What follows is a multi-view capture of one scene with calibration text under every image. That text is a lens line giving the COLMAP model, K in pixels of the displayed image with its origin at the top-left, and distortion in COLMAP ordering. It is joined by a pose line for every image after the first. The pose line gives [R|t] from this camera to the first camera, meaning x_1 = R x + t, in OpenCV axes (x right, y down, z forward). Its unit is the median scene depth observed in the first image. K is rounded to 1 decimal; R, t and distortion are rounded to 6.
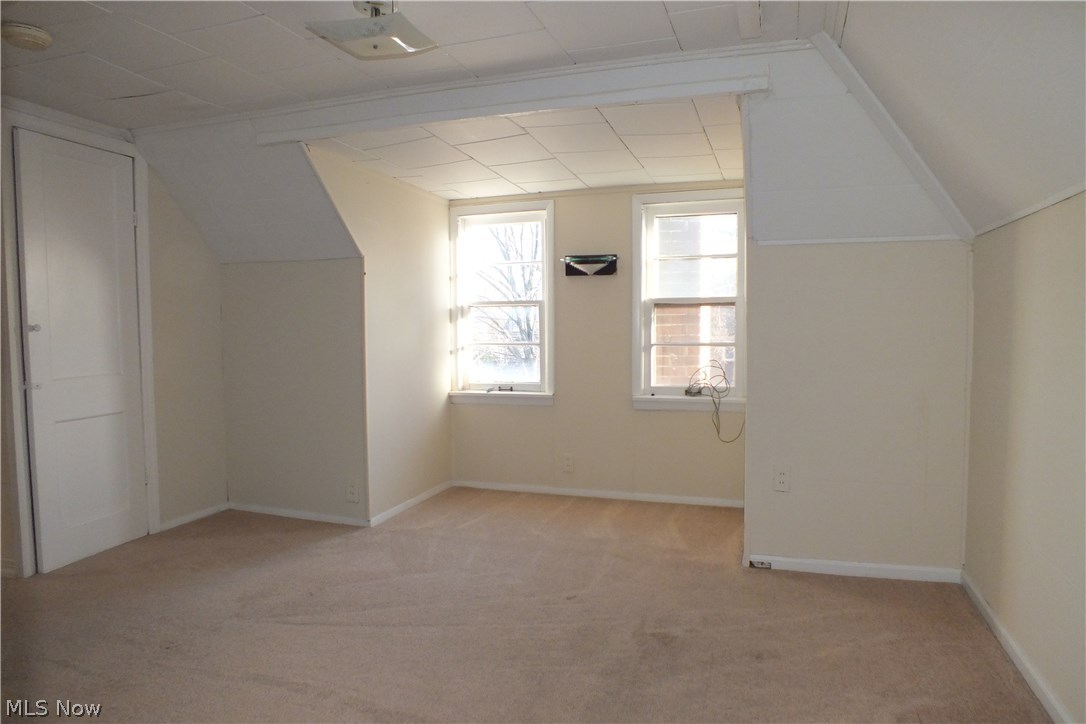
lens RADIAL K [[686.1, 0, 544.9], [0, 686.1, 360.6], [0, 0, 1]] dist [-0.074181, 0.025410]
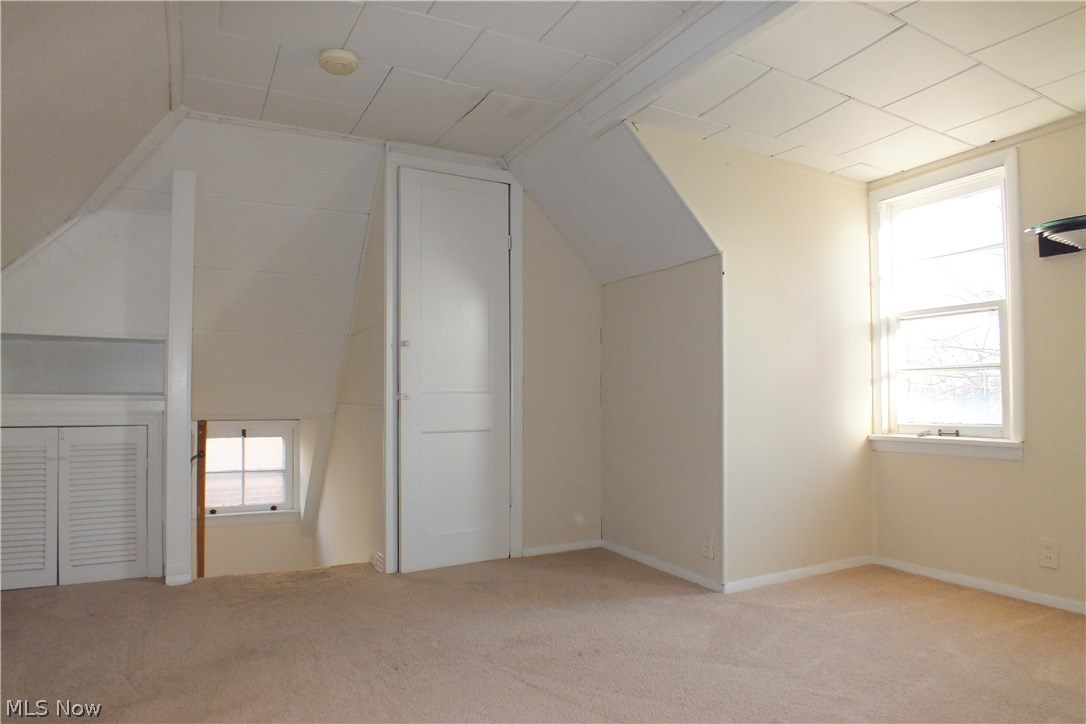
lens RADIAL K [[686.1, 0, 539.8], [0, 686.1, 372.1], [0, 0, 1]] dist [-0.074181, 0.025410]
pose [[0.728156, -0.015718, -0.685231, 0.117136], [-0.041403, 0.996903, -0.066863, 0.046824], [0.684159, 0.077058, 0.725250, 0.244803]]
